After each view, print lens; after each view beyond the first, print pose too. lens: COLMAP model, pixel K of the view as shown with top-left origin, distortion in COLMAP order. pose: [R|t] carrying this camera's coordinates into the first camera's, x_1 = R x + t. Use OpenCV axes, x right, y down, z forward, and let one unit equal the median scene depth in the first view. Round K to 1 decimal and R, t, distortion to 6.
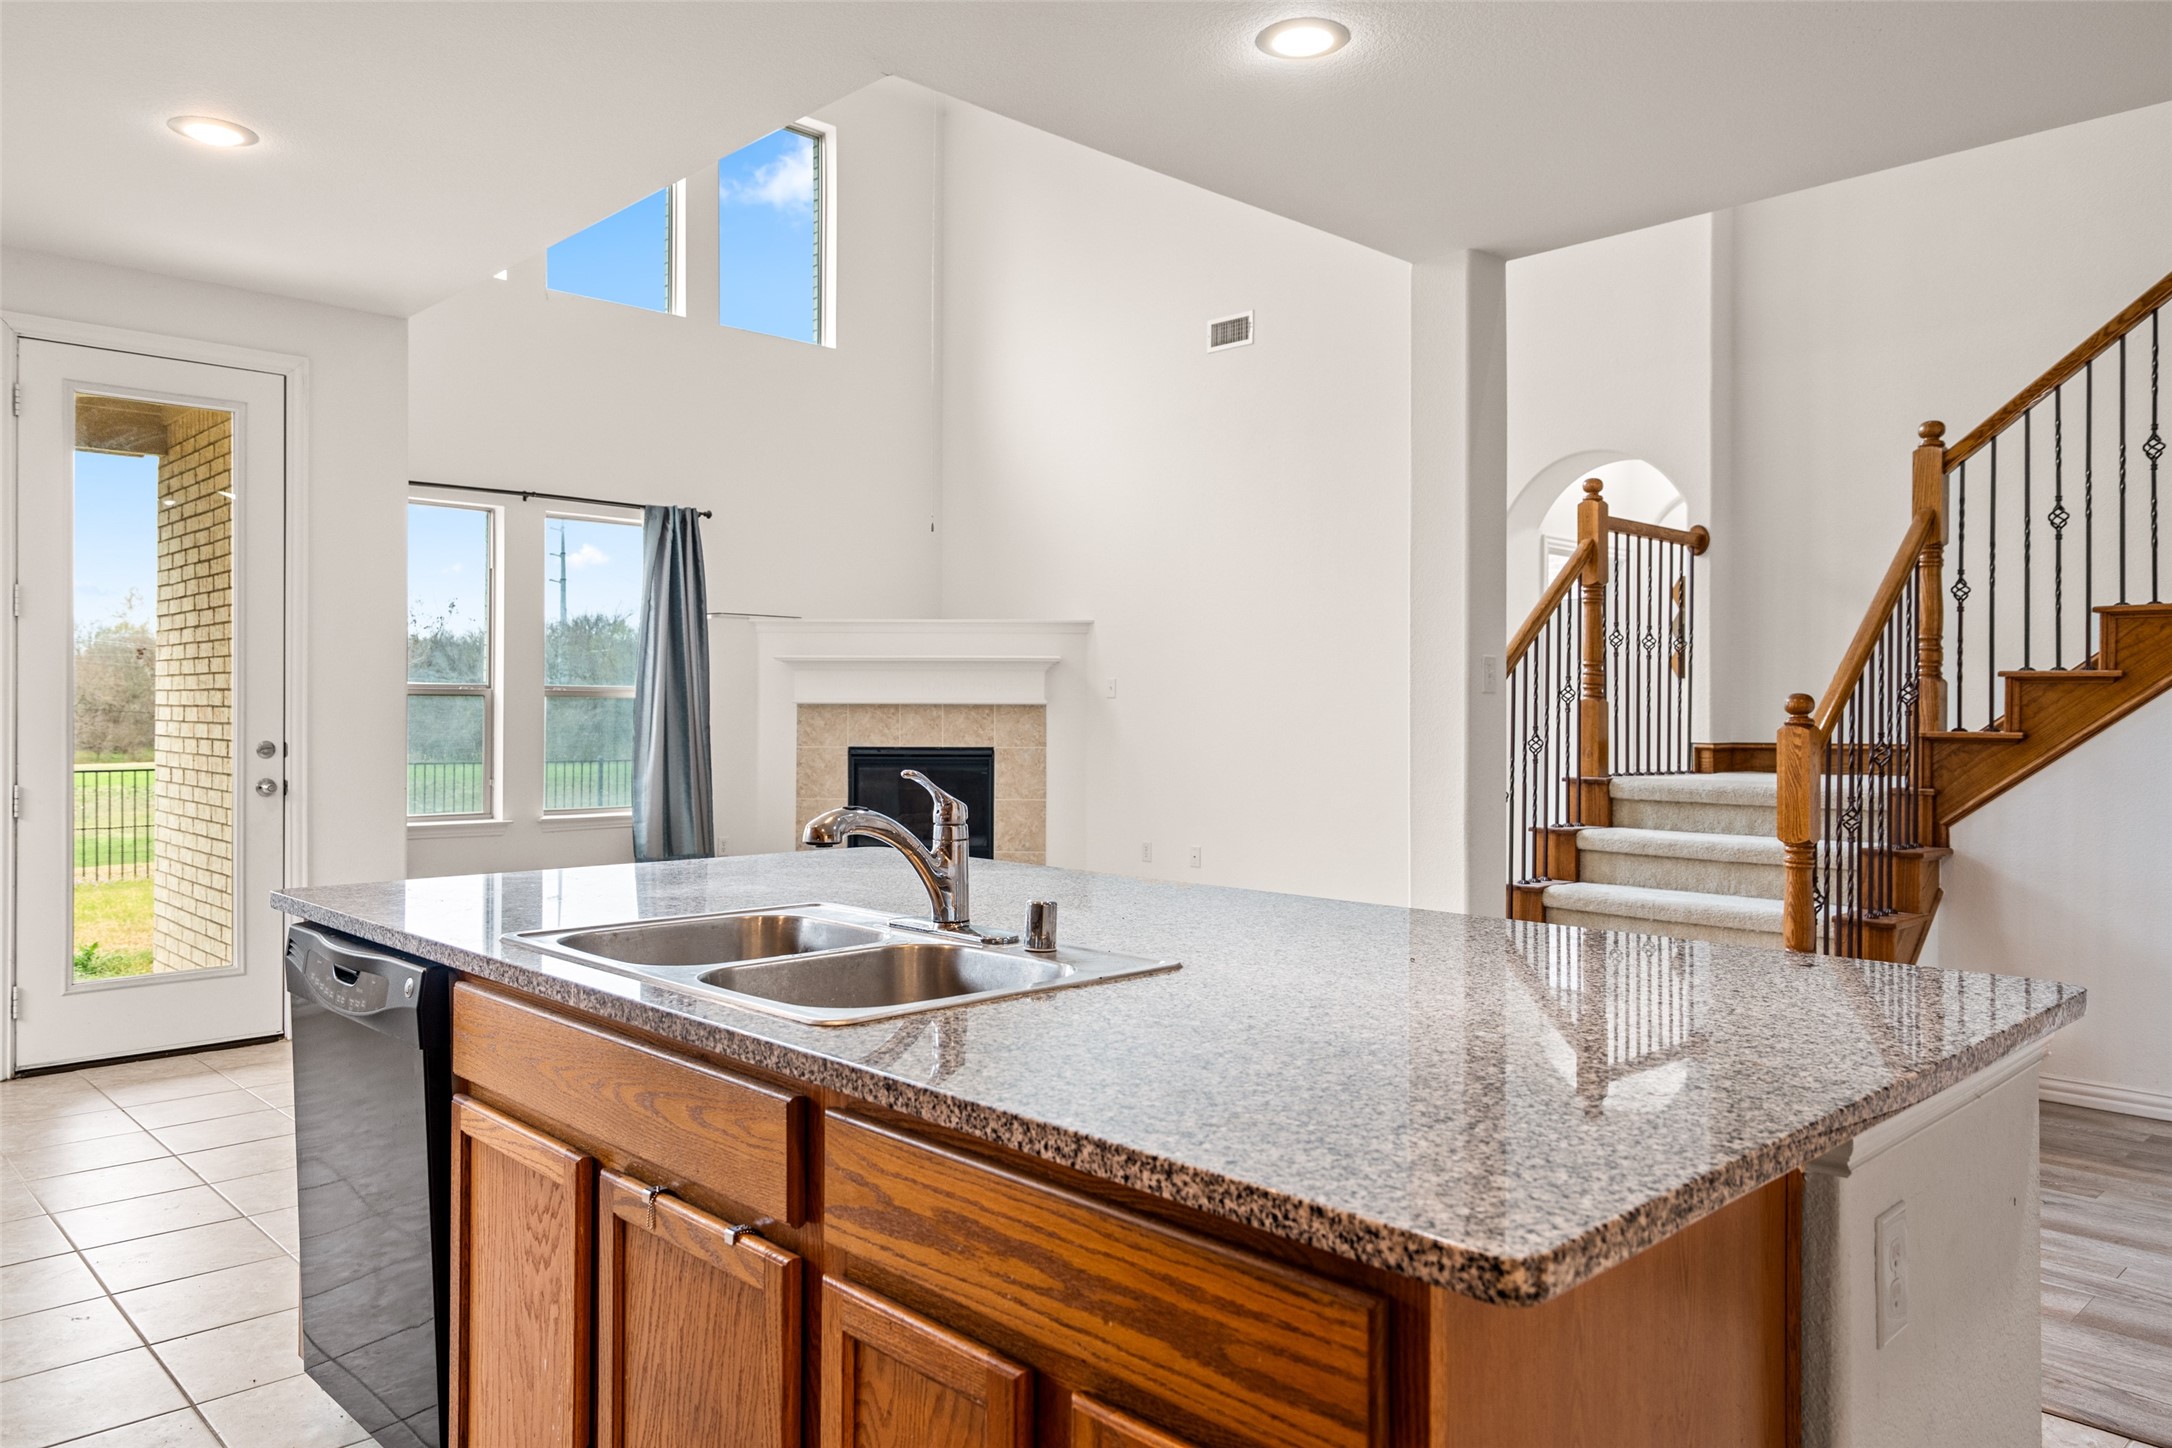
lens RADIAL K [[1481.2, 0, 1091.0], [0, 1481.2, 701.1], [0, 0, 1]] dist [-0.000143, 0.003714]
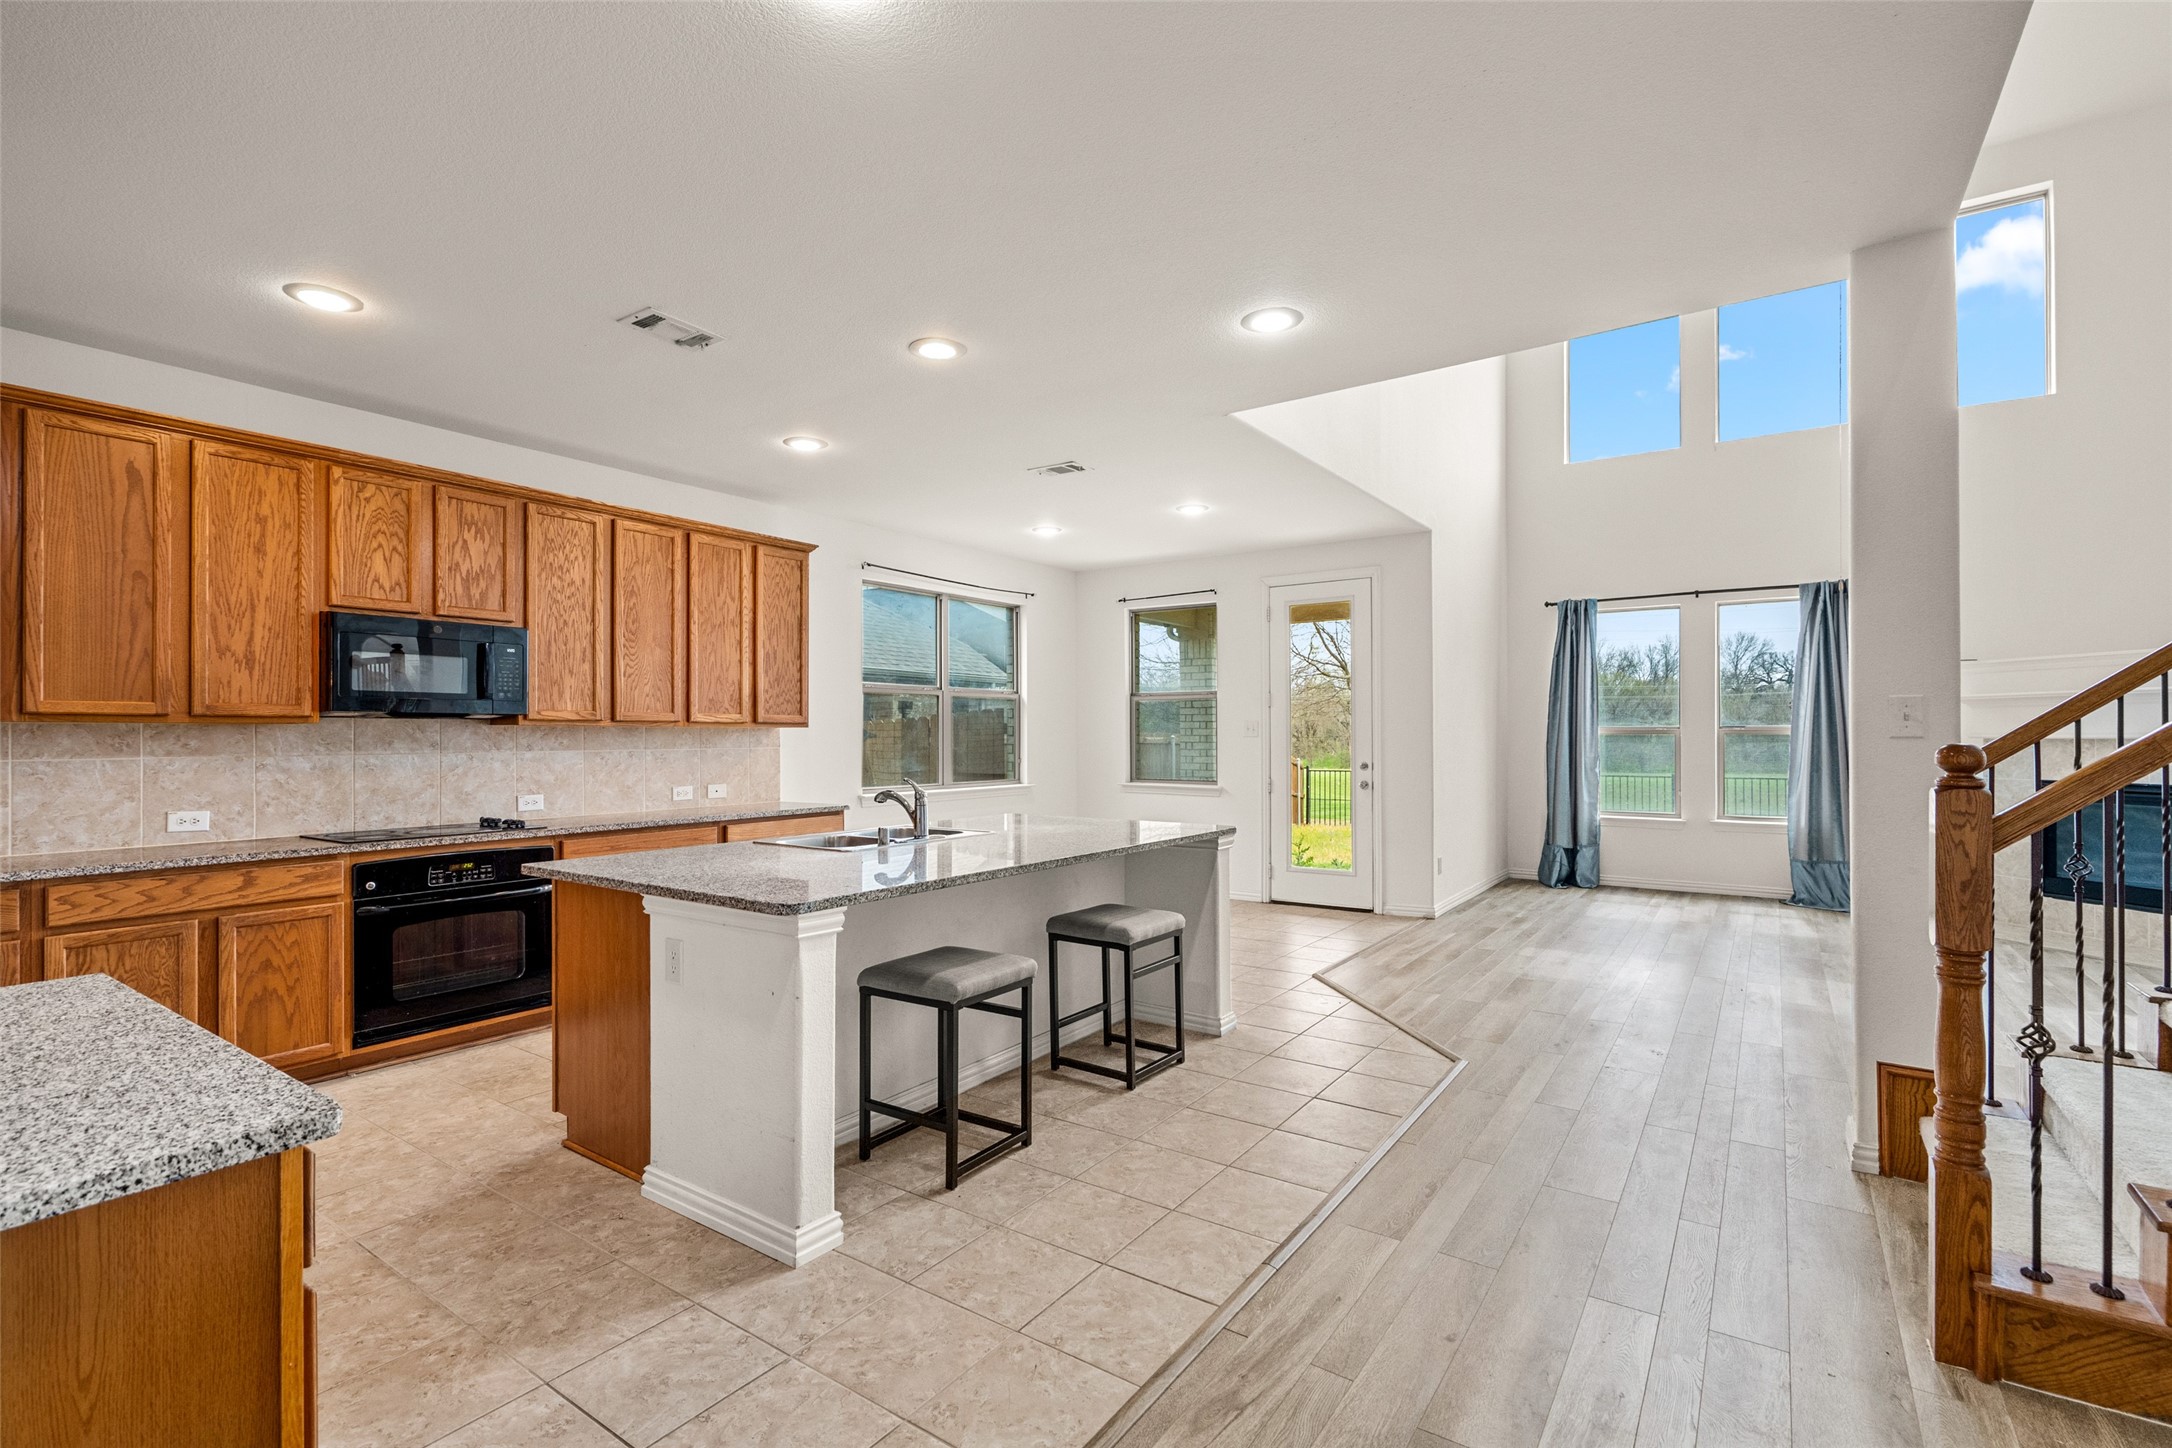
lens RADIAL K [[979.4, 0, 1086.0], [0, 979.4, 724.0], [0, 0, 1]] dist [-0.001030, 0.001063]
pose [[0.193297, -0.014180, -0.981038, 0.407302], [0.011562, 0.999859, -0.012174, -0.007505], [0.981072, -0.008990, 0.193434, 0.228102]]
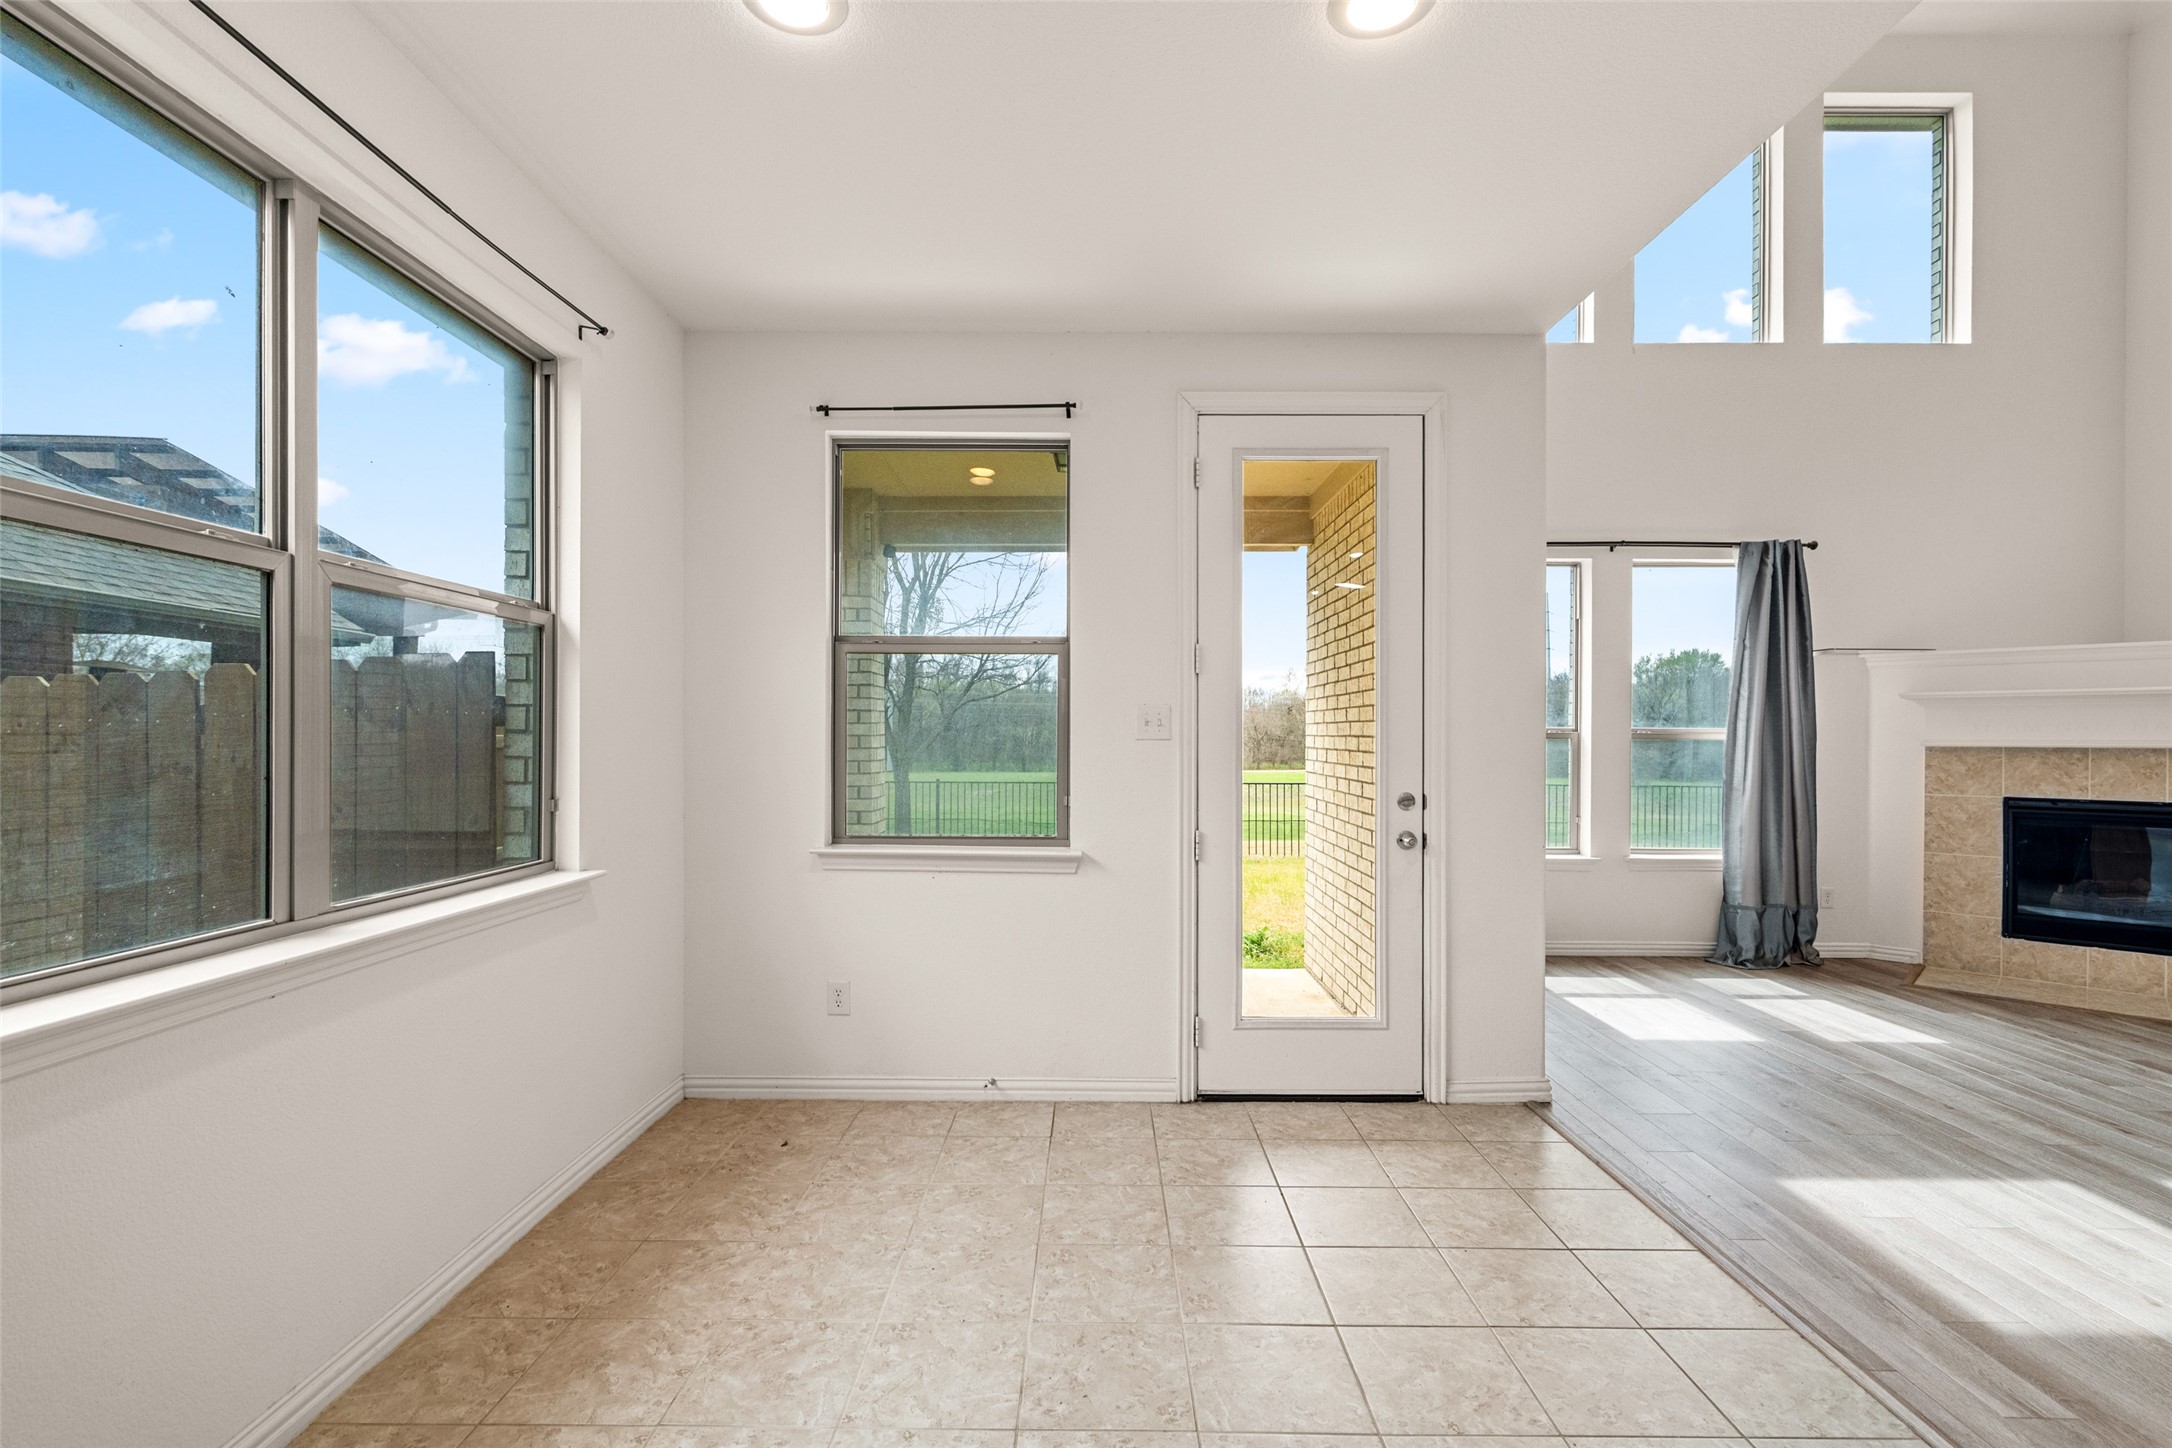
lens RADIAL K [[981.8, 0, 1091.7], [0, 981.8, 740.7], [0, 0, 1]] dist [0.000804, 0.000161]
pose [[0.715494, 0.002726, -0.698614, -0.153878], [0.002602, 0.999975, 0.006566, -0.007285], [0.698615, -0.006516, 0.715469, 0.238451]]
